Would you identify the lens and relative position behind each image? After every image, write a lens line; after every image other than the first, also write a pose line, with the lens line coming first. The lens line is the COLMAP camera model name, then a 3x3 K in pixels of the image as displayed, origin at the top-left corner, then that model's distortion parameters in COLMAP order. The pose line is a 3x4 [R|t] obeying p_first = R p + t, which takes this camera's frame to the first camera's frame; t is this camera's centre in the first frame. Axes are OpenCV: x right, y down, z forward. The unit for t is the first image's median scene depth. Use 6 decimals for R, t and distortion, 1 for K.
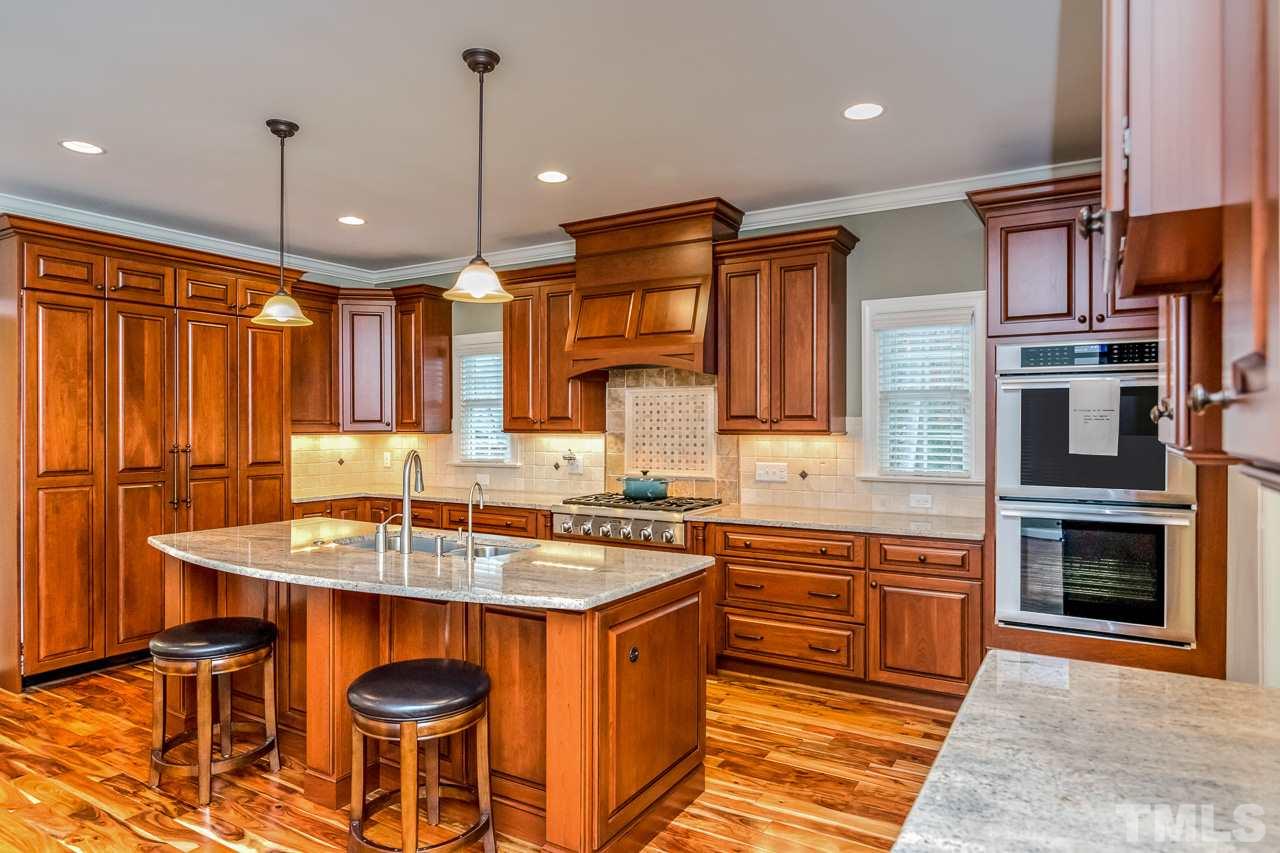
lens RADIAL K [[764.1, 0, 677.0], [0, 764.1, 428.5], [0, 0, 1]] dist [0.005013, 0.000737]
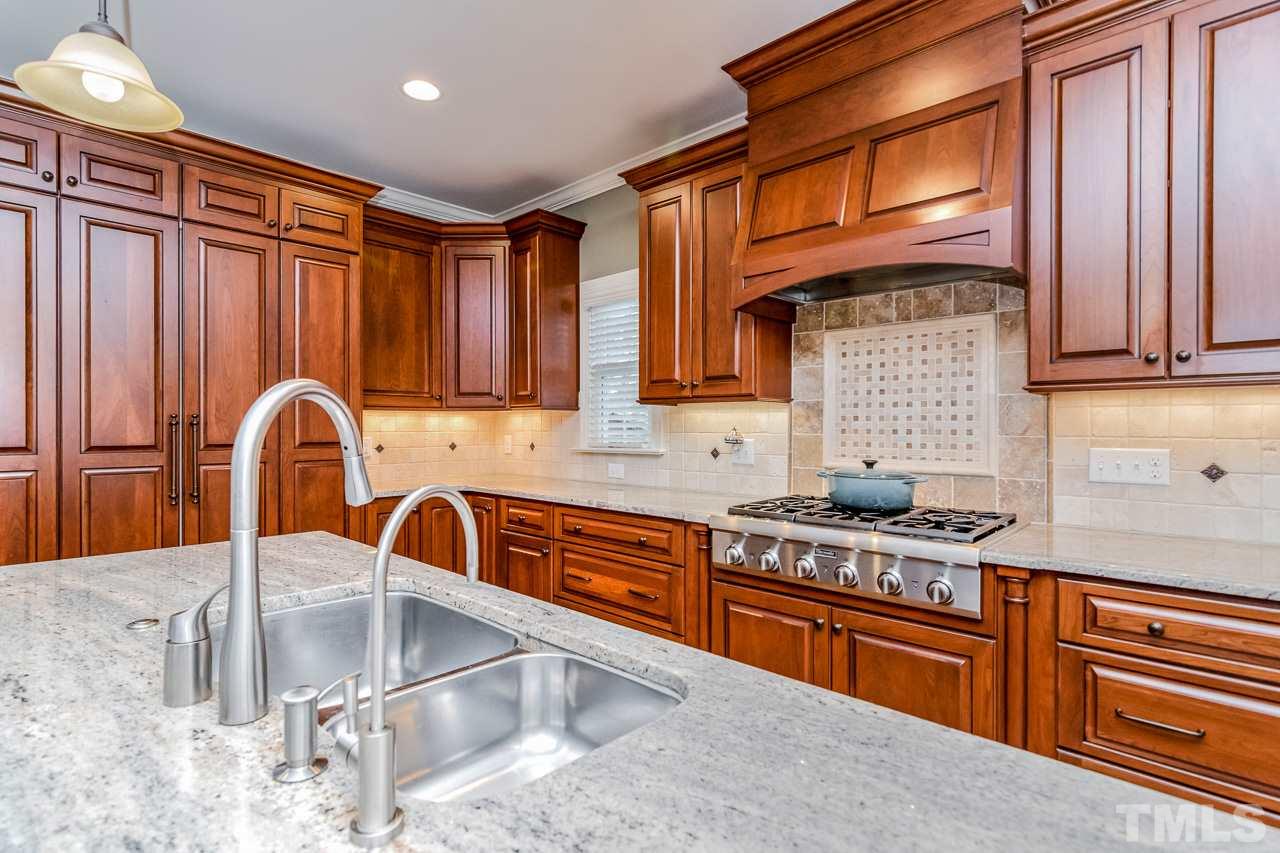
lens RADIAL K [[637.0, 0, 658.3], [0, 637.0, 428.8], [0, 0, 1]] dist [0.000137, -0.000070]
pose [[0.972969, 0.001566, -0.230930, -0.081615], [-0.001583, 0.999999, 0.000113, 0.029816], [0.230930, 0.000255, 0.972970, 0.468763]]
